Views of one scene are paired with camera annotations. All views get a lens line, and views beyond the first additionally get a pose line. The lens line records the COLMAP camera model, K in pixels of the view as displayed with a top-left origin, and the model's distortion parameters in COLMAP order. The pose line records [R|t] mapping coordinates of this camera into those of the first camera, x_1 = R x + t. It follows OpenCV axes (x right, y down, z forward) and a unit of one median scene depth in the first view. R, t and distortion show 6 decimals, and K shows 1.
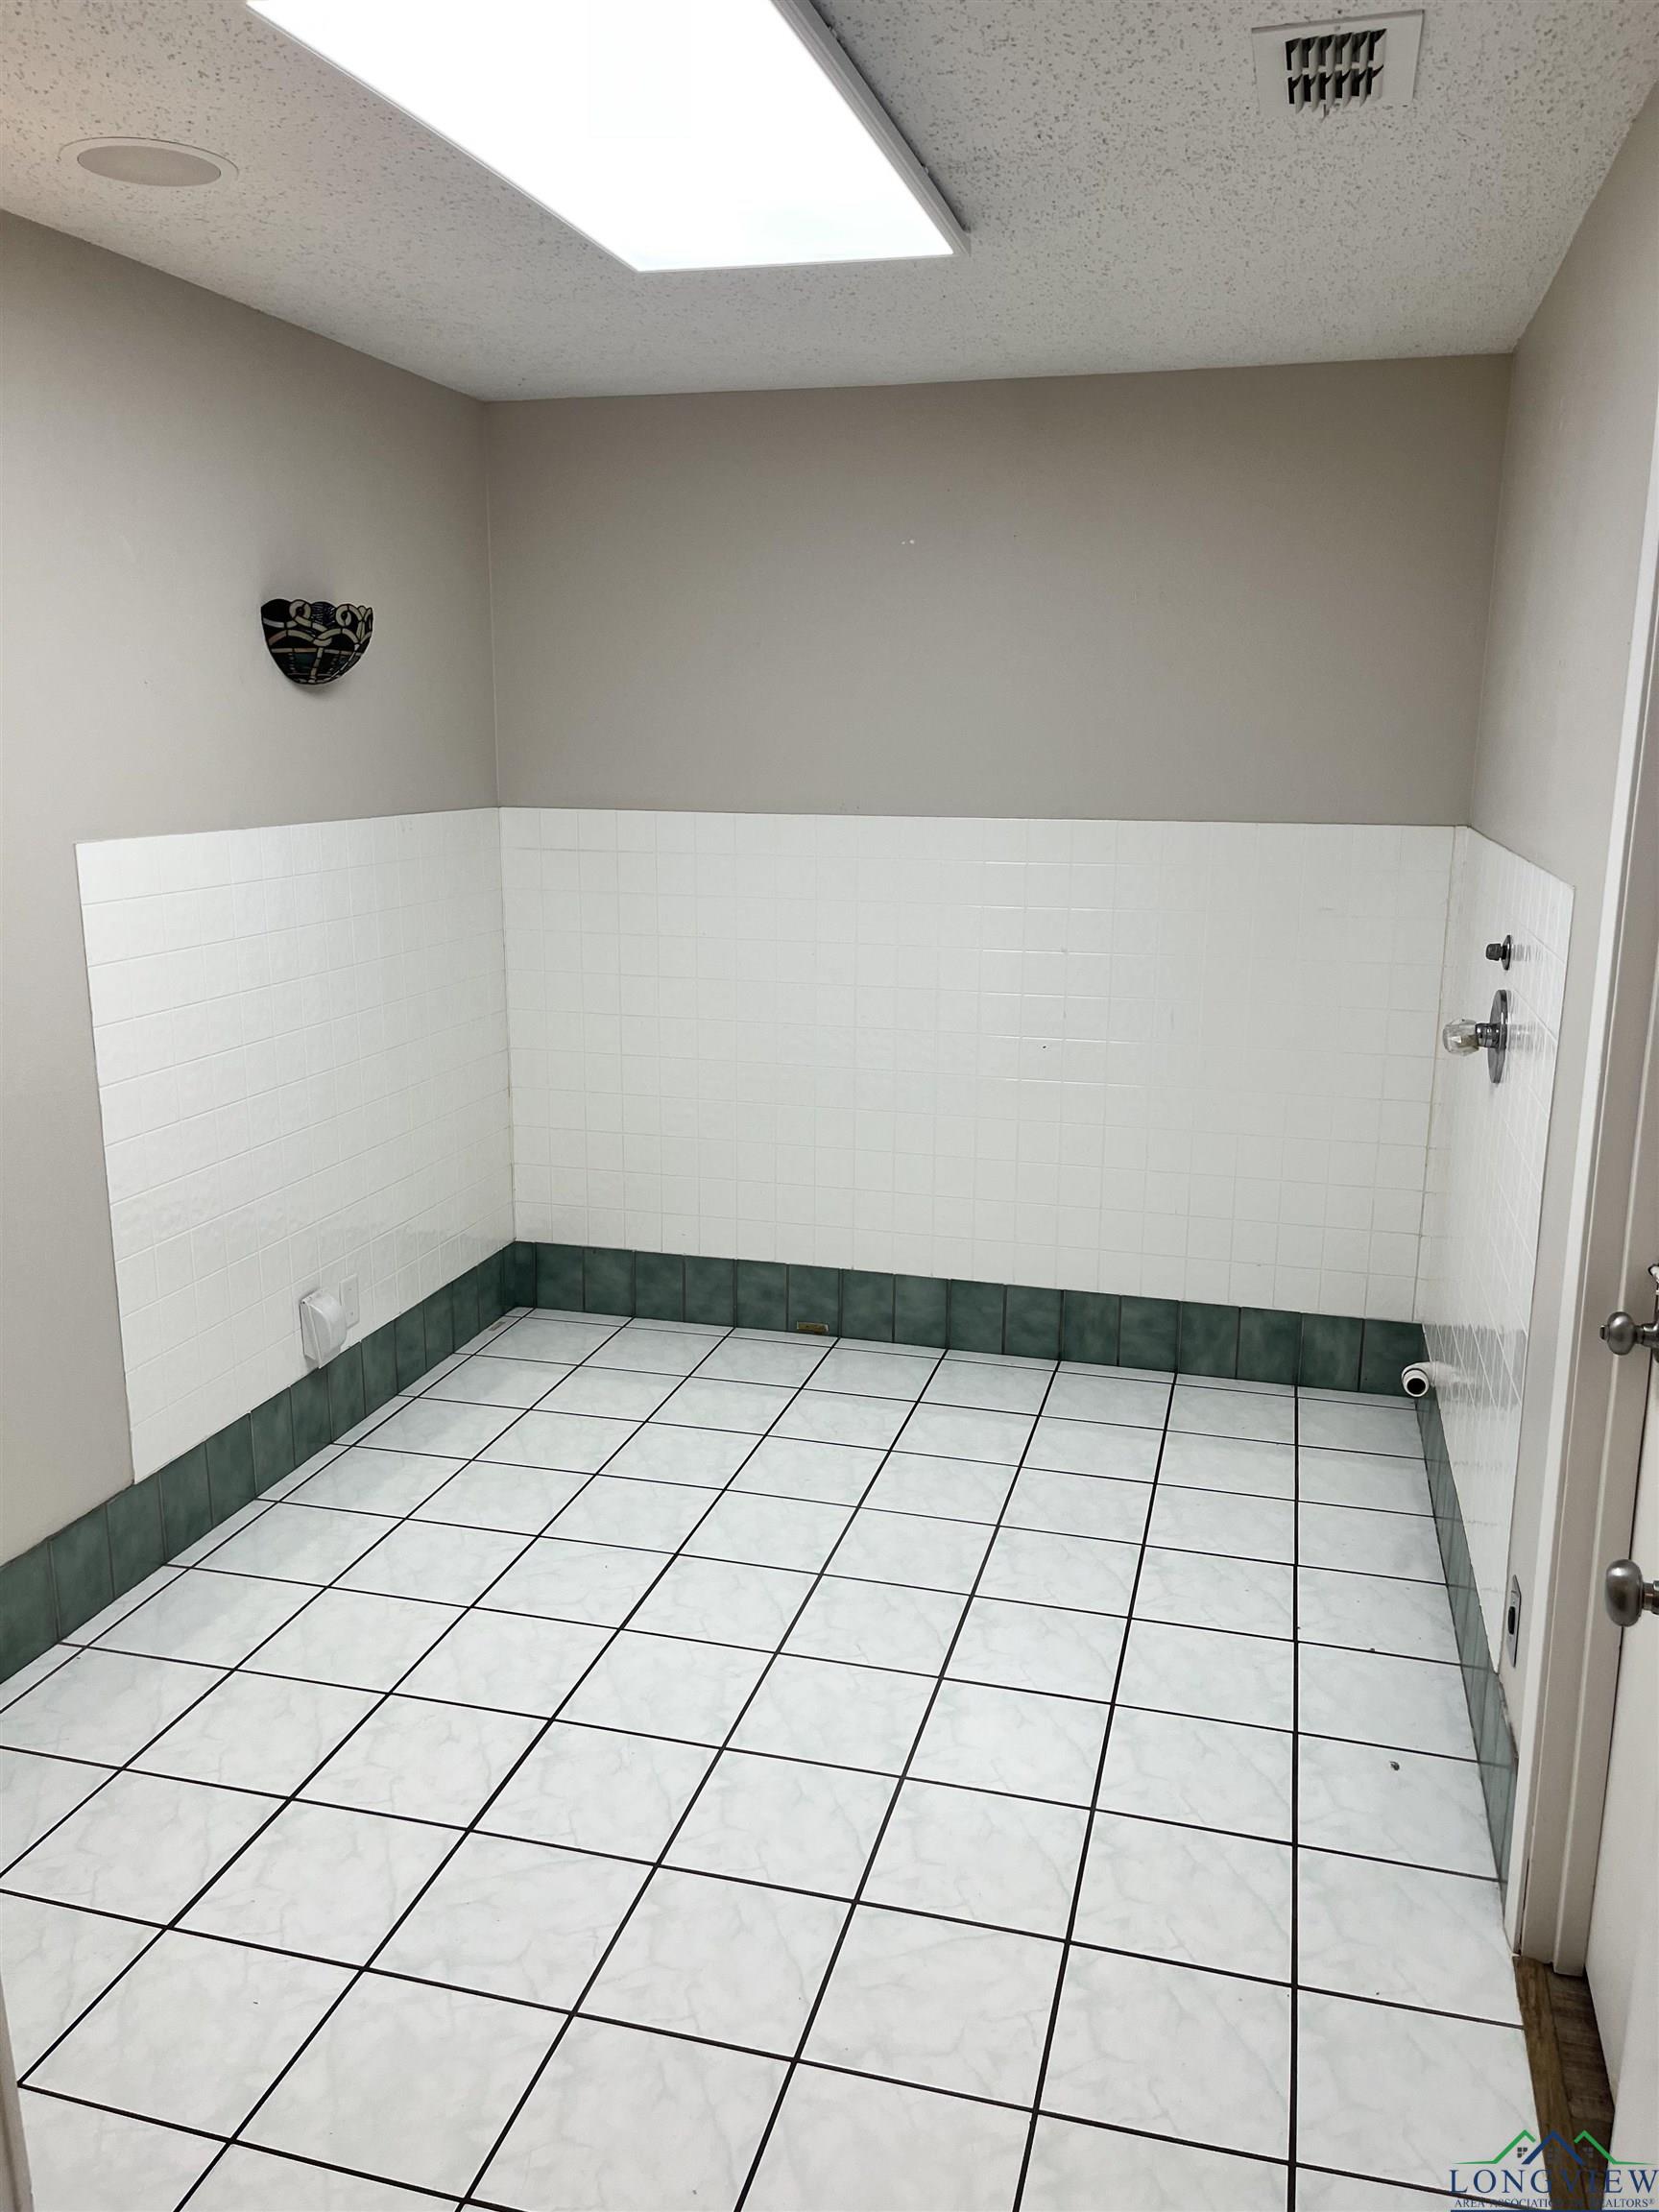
lens RADIAL K [[1671.9, 0, 838.6], [0, 1671.9, 1110.9], [0, 0, 1]] dist [0.054105, -0.077362]
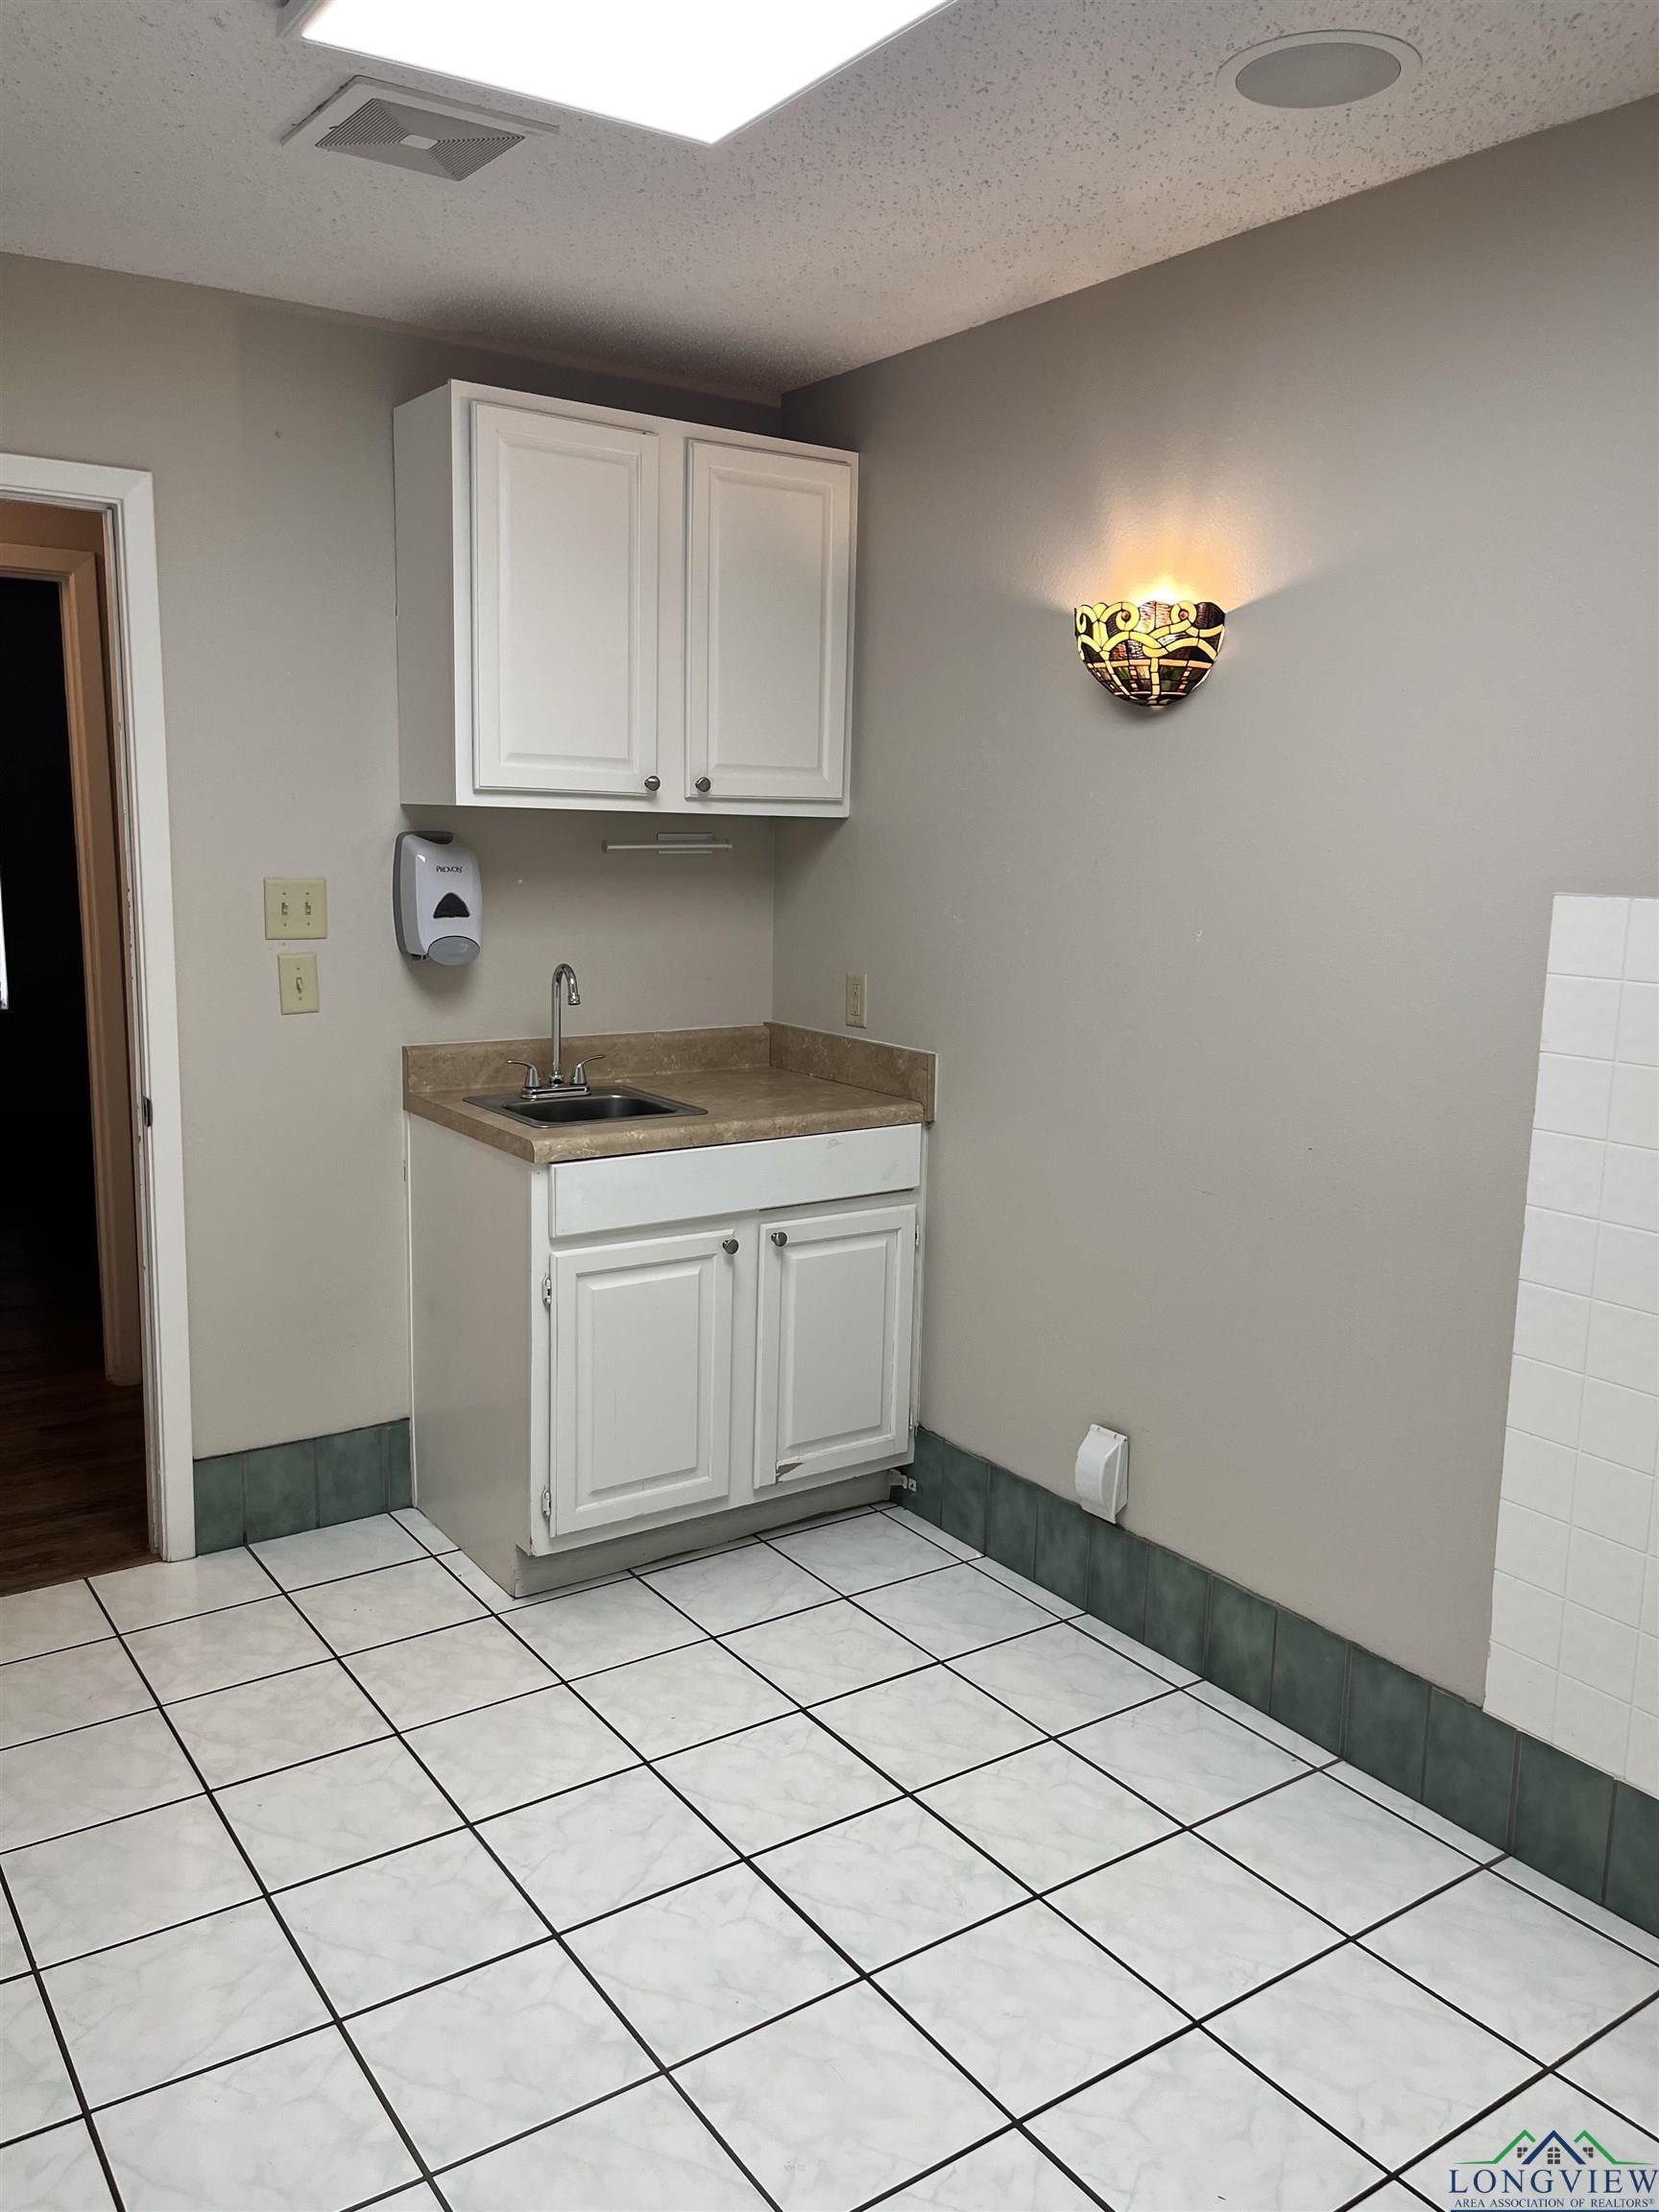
lens RADIAL K [[1671.9, 0, 838.6], [0, 1671.9, 1106.7], [0, 0, 1]] dist [0.054105, -0.077362]
pose [[-0.647868, 0.100918, -0.755038, 0.352957], [-0.193752, 0.936756, 0.291458, -0.220021], [0.736700, 0.335117, -0.587342, 1.193357]]
